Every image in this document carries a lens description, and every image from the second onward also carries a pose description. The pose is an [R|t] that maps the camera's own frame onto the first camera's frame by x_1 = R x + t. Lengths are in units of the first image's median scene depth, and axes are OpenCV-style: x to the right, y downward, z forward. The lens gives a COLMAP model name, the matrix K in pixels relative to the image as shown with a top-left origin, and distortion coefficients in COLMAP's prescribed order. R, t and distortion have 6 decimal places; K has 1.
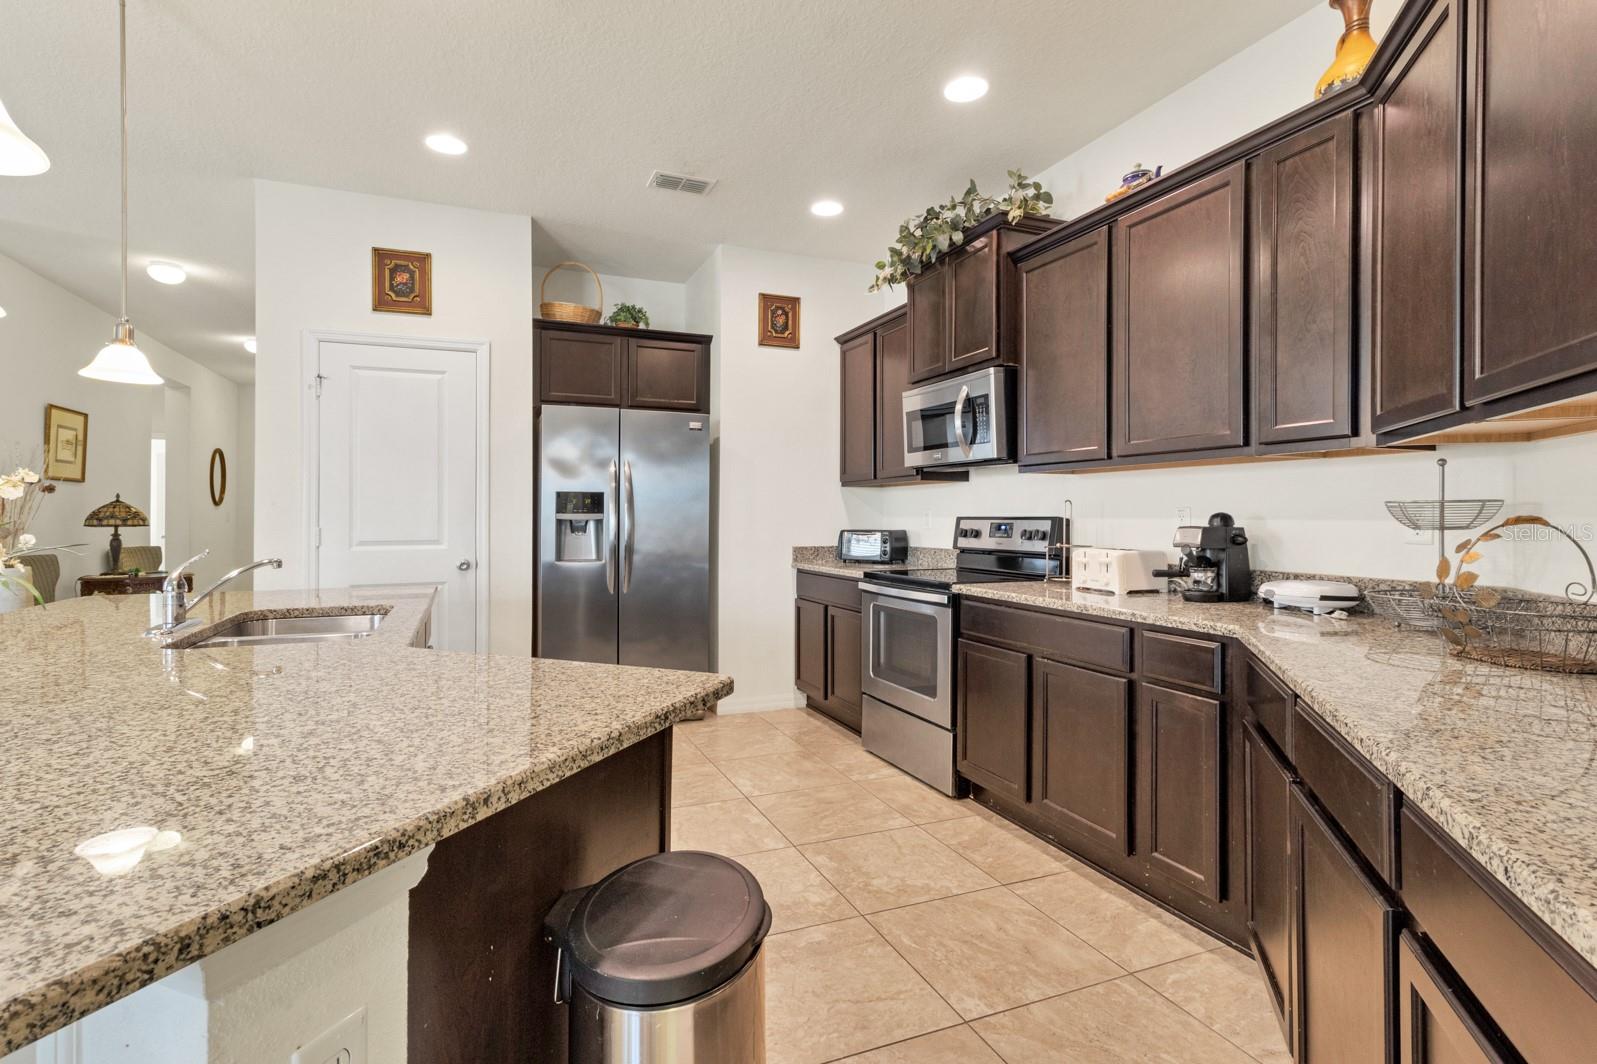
lens RADIAL K [[748.4, 0, 770.1], [0, 748.4, 515.2], [0, 0, 1]] dist [0.000884, 0.001666]
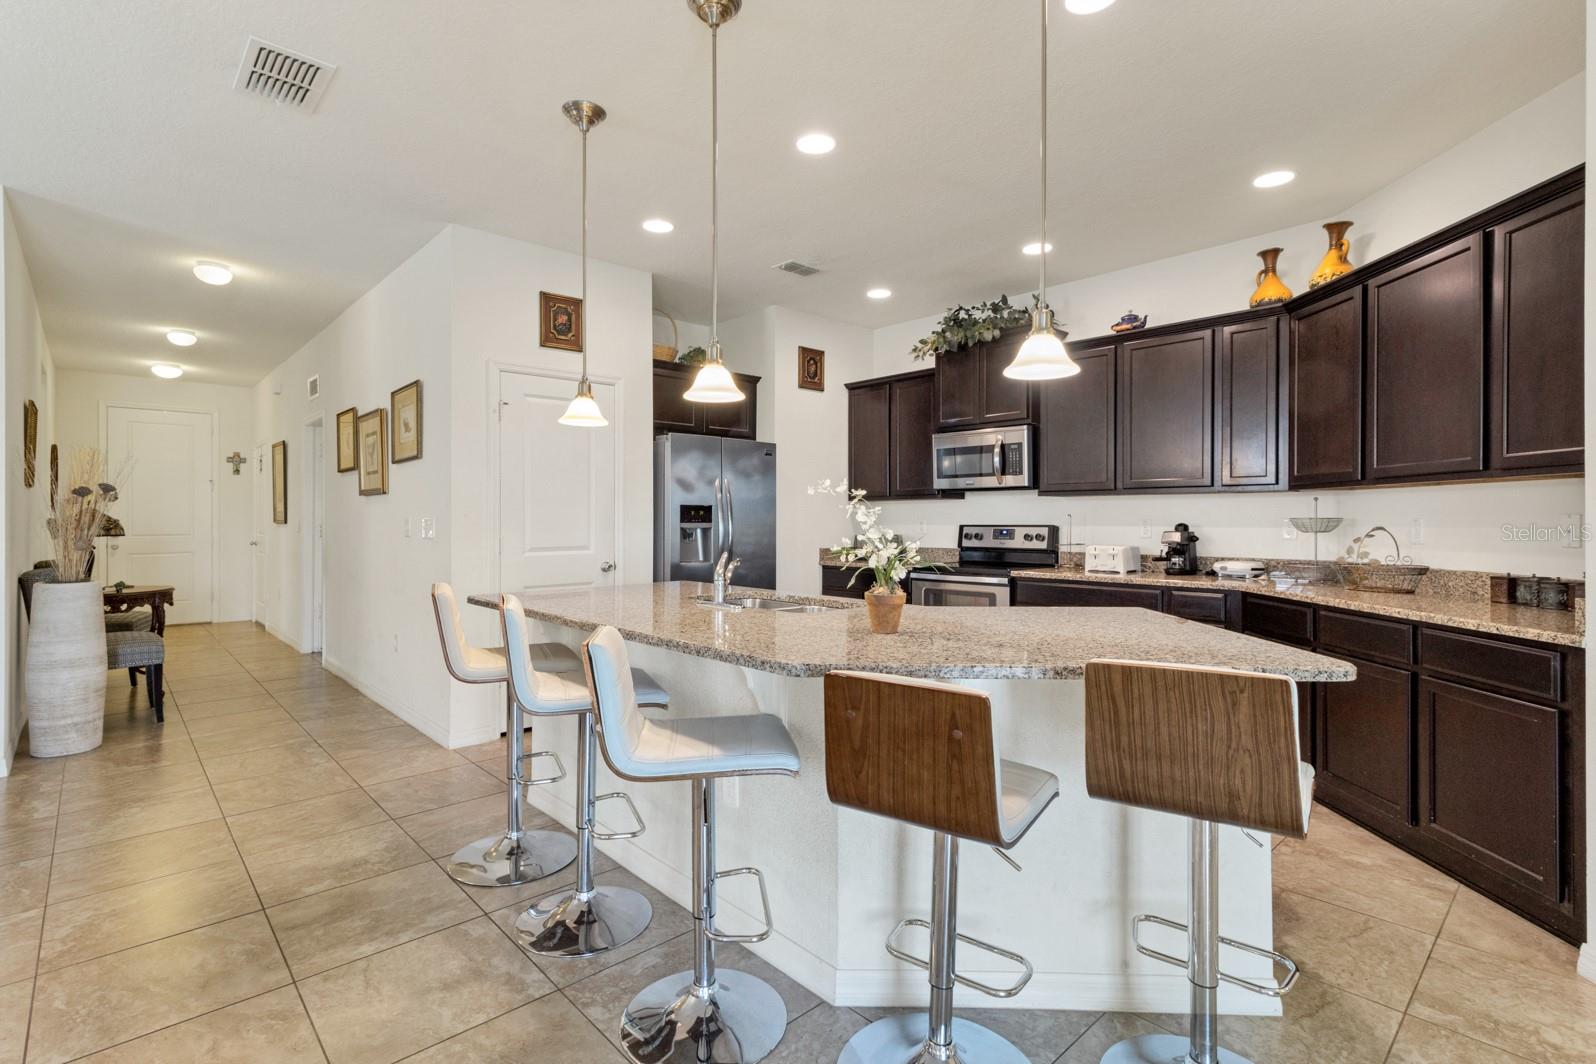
lens RADIAL K [[747.9, 0, 777.0], [0, 747.9, 517.6], [0, 0, 1]] dist [0.000884, 0.001666]
pose [[0.940092, 0.001291, 0.340918, -0.595168], [-0.000305, 0.999996, -0.002945, -0.007689], [-0.340921, 0.002665, 0.940088, -0.205510]]
